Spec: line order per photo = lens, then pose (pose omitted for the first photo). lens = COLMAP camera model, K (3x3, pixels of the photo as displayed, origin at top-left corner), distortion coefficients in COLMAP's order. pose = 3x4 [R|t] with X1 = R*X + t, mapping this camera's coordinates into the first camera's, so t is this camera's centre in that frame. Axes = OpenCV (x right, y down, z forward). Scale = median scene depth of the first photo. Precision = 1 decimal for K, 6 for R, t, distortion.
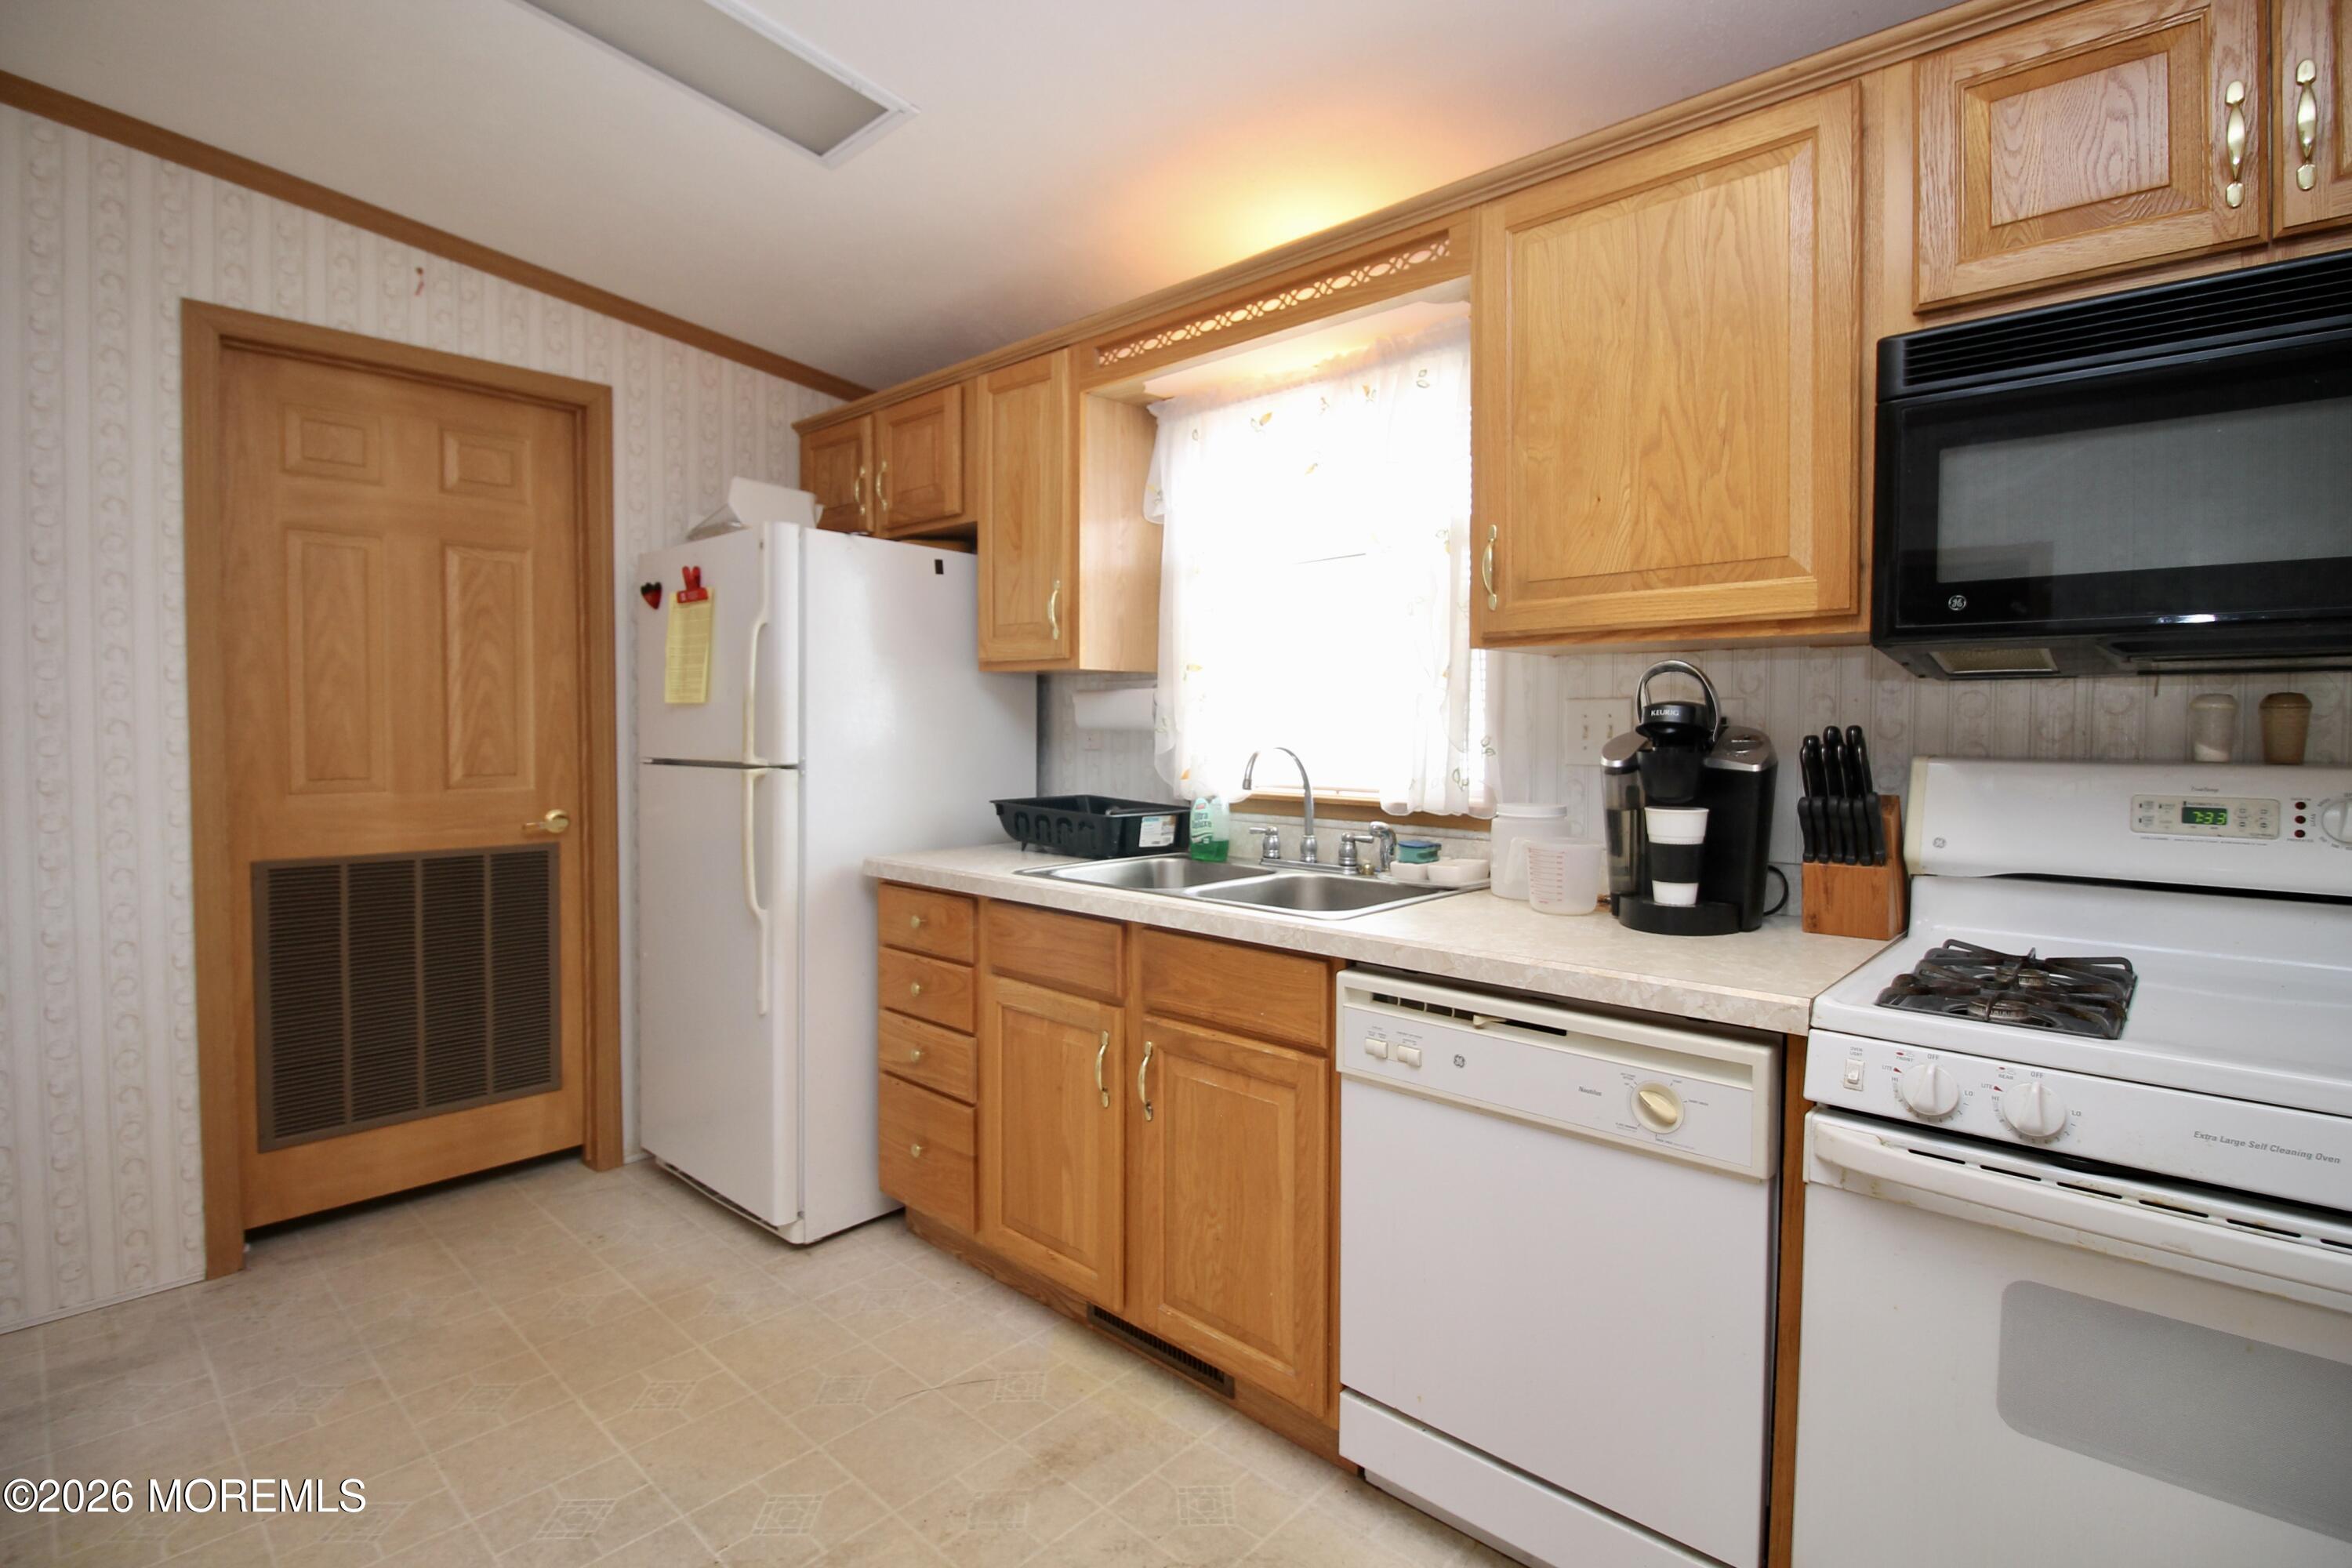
lens RADIAL K [[1100.0, 0, 1186.9], [0, 1100.0, 754.8], [0, 0, 1]] dist [0.000347, -0.013668]
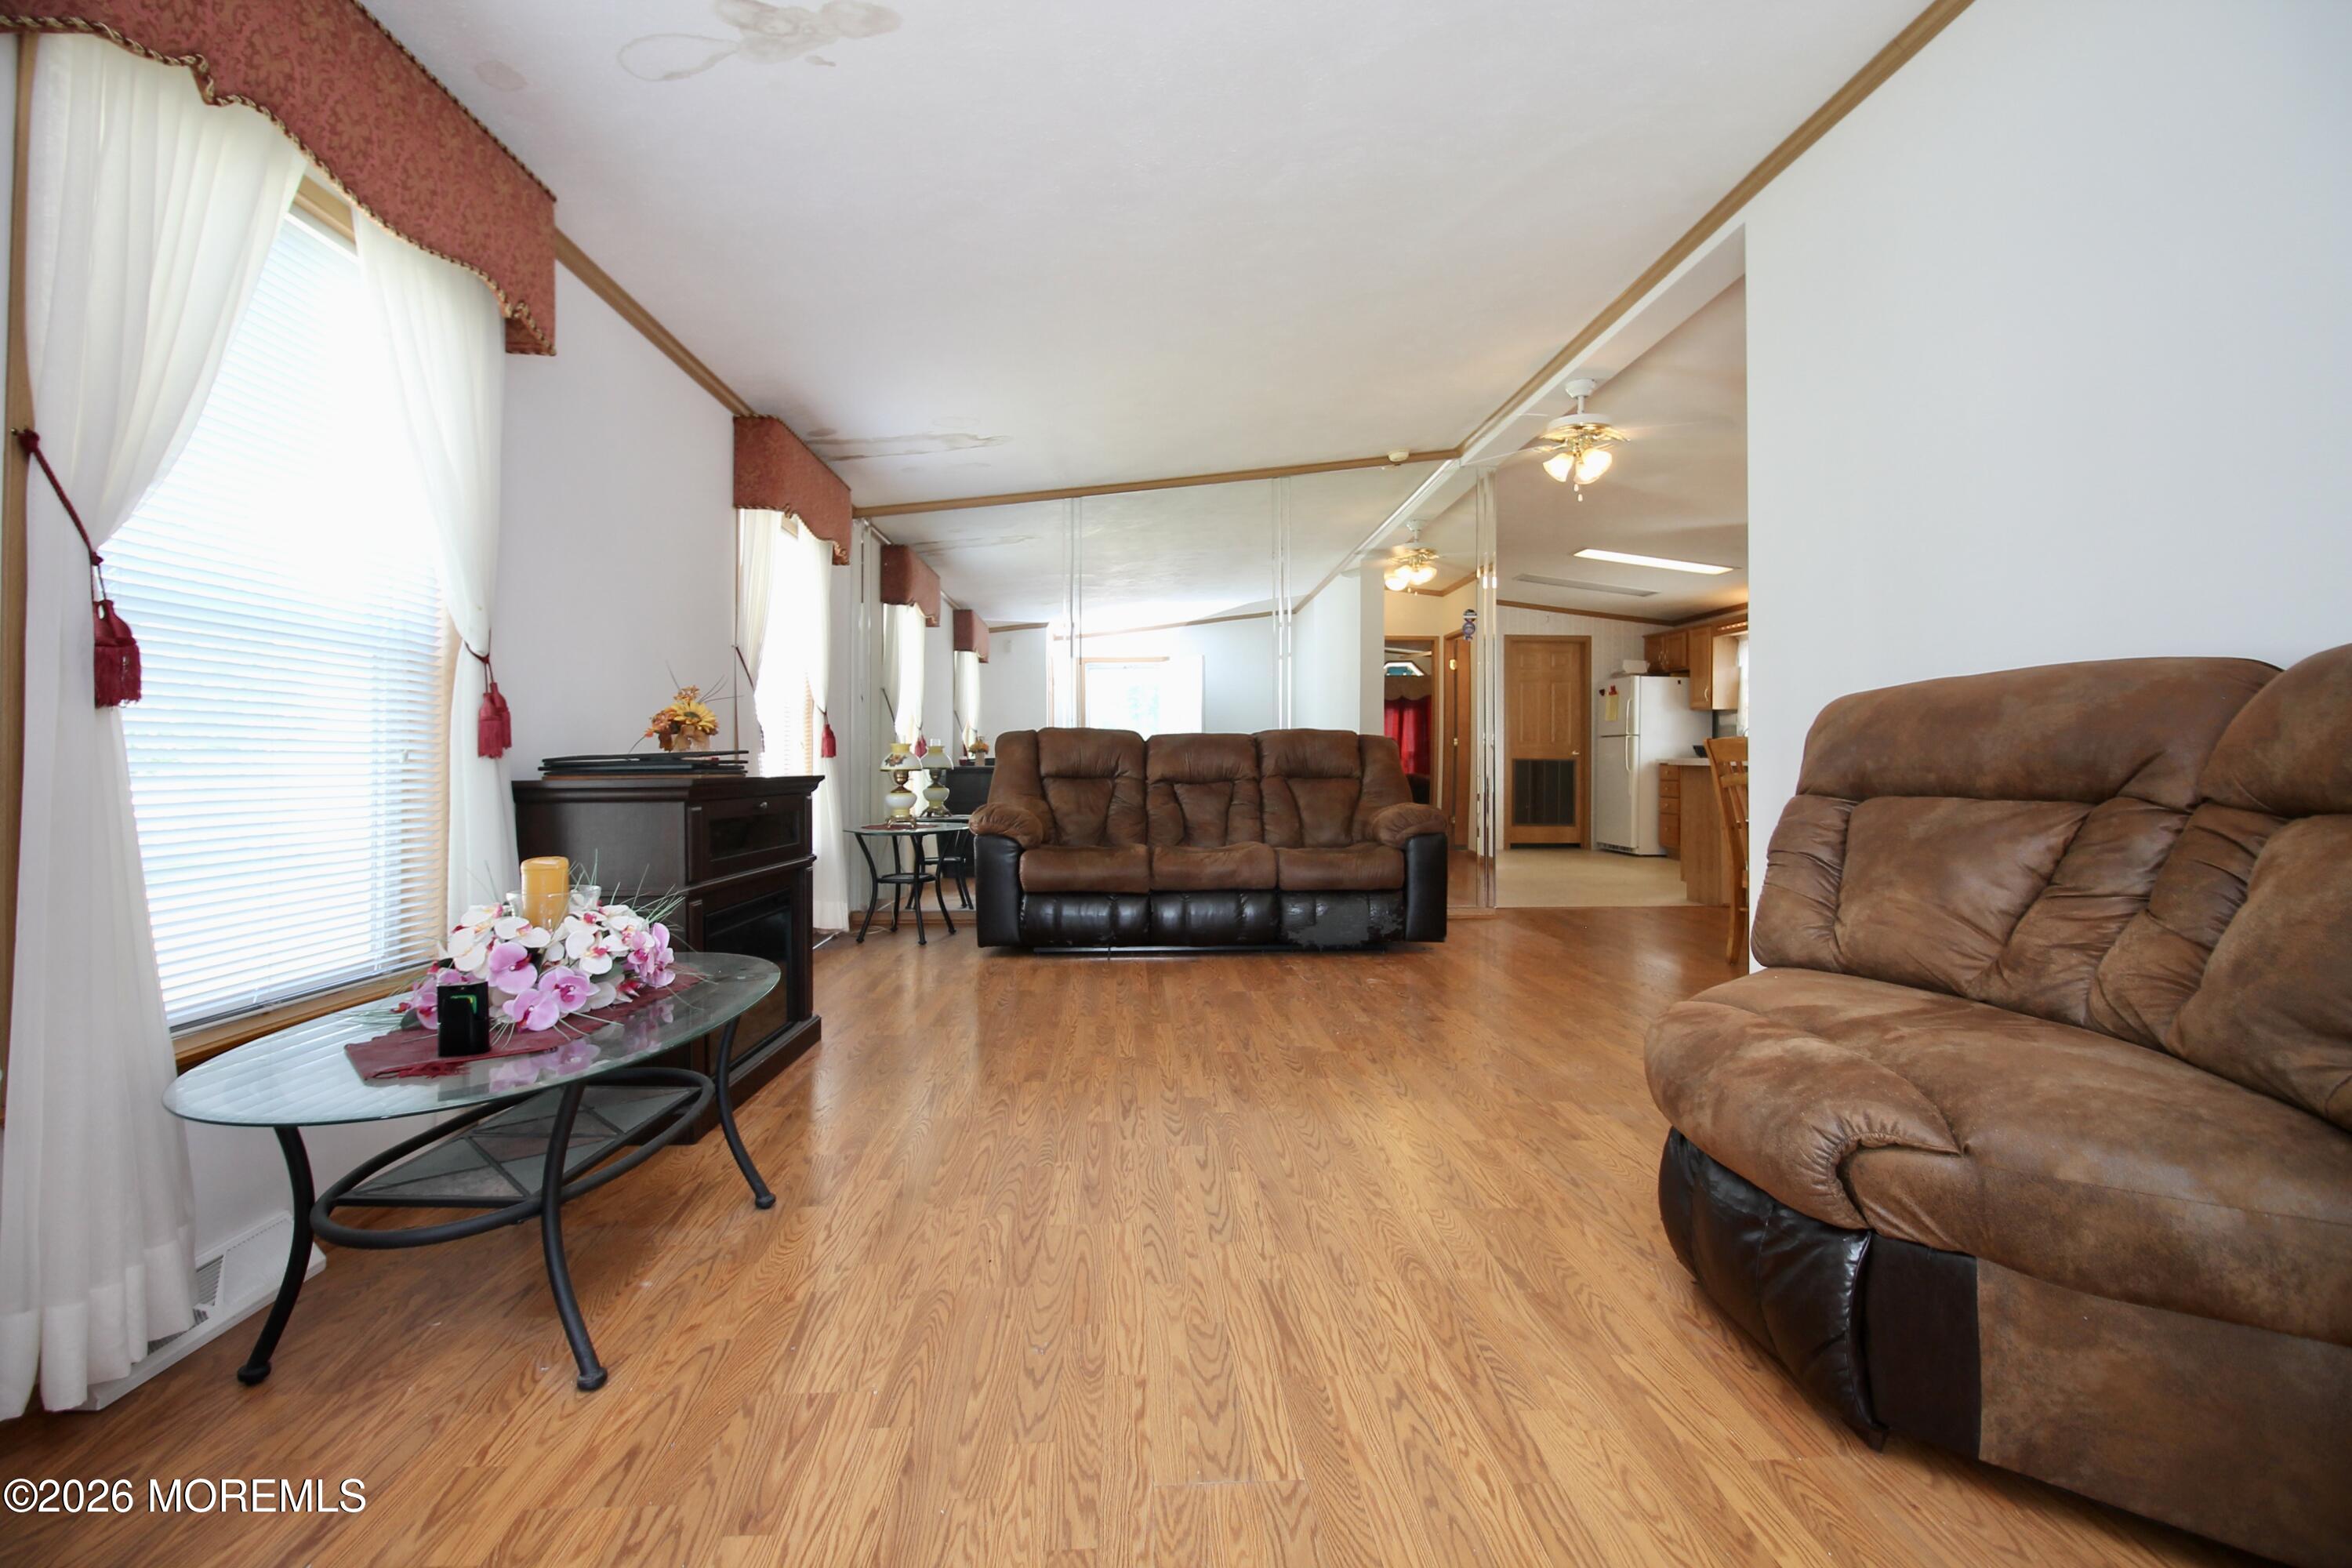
lens RADIAL K [[1098.4, 0, 1181.5], [0, 1098.4, 741.1], [0, 0, 1]] dist [0.001941, -0.013100]
pose [[0.713331, -0.007921, -0.700783, 1.271235], [-0.024164, 0.999064, -0.035889, 0.216845], [0.700411, 0.042535, 0.712471, -3.041776]]
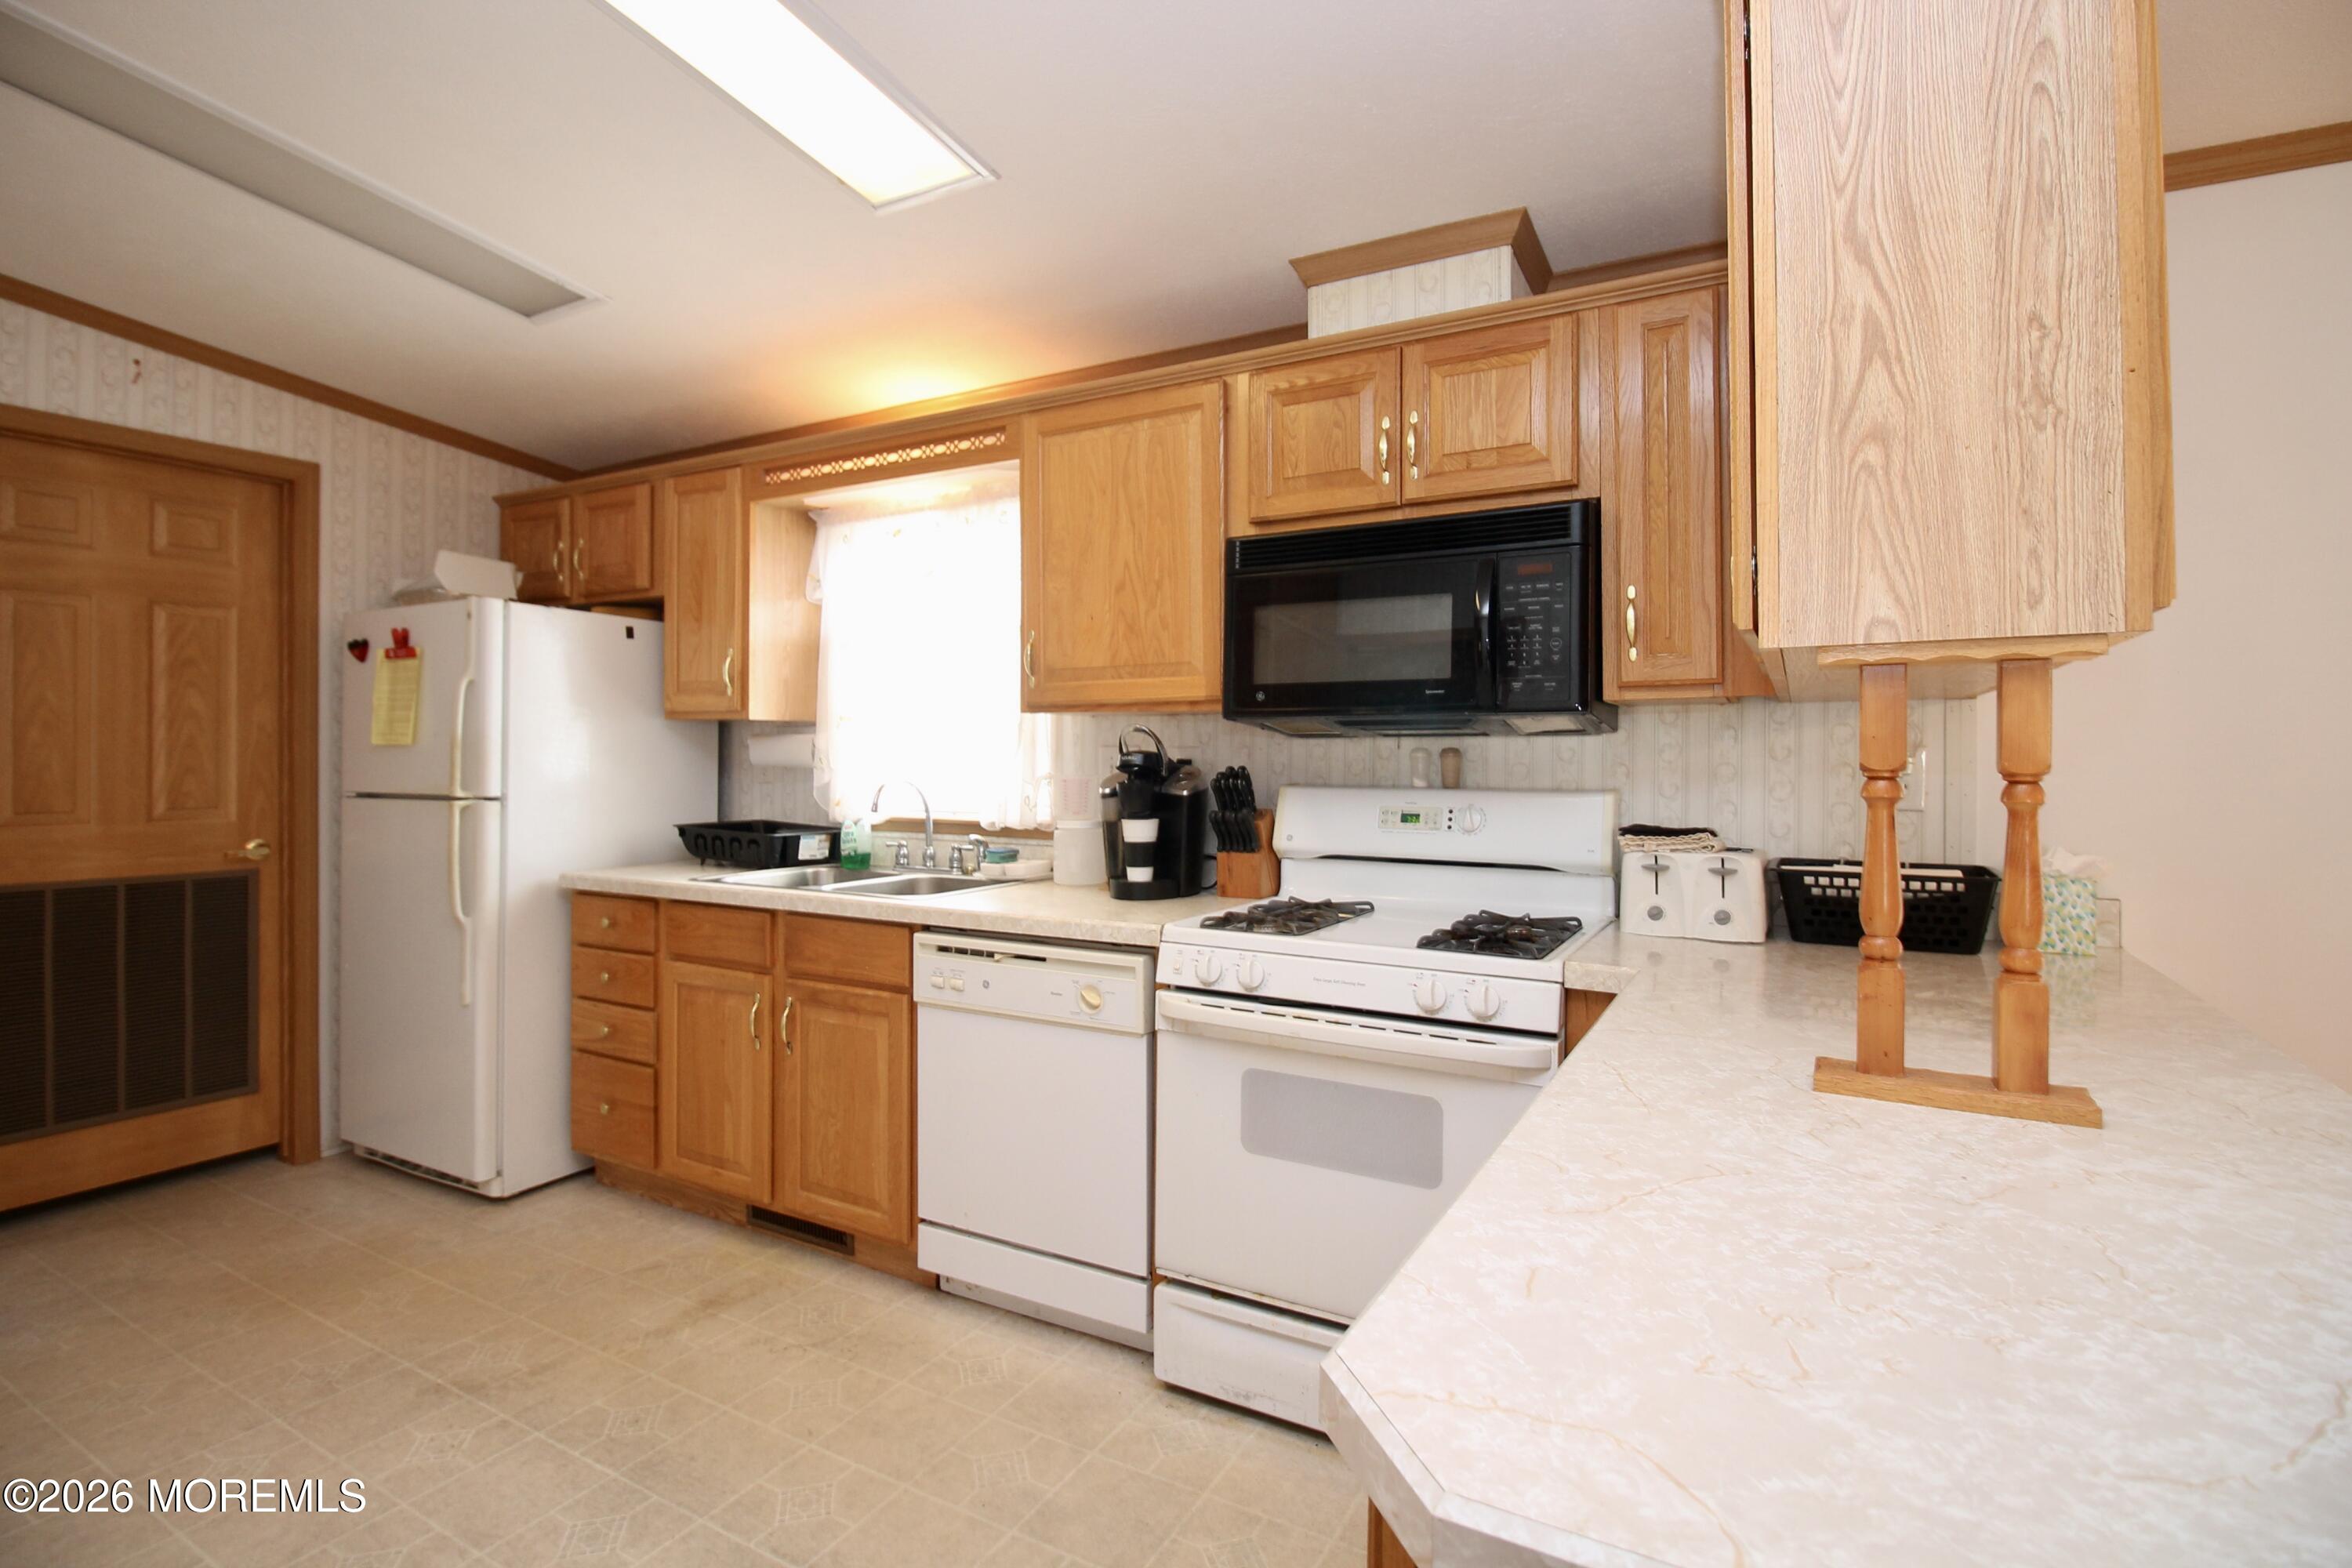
lens RADIAL K [[1100.0, 0, 1186.9], [0, 1100.0, 754.8], [0, 0, 1]] dist [0.000347, -0.013668]
pose [[0.972474, 0.000405, 0.233010, 0.098419], [0.005941, 0.999630, -0.026534, -0.000624], [-0.232935, 0.027188, 0.972112, -0.347938]]
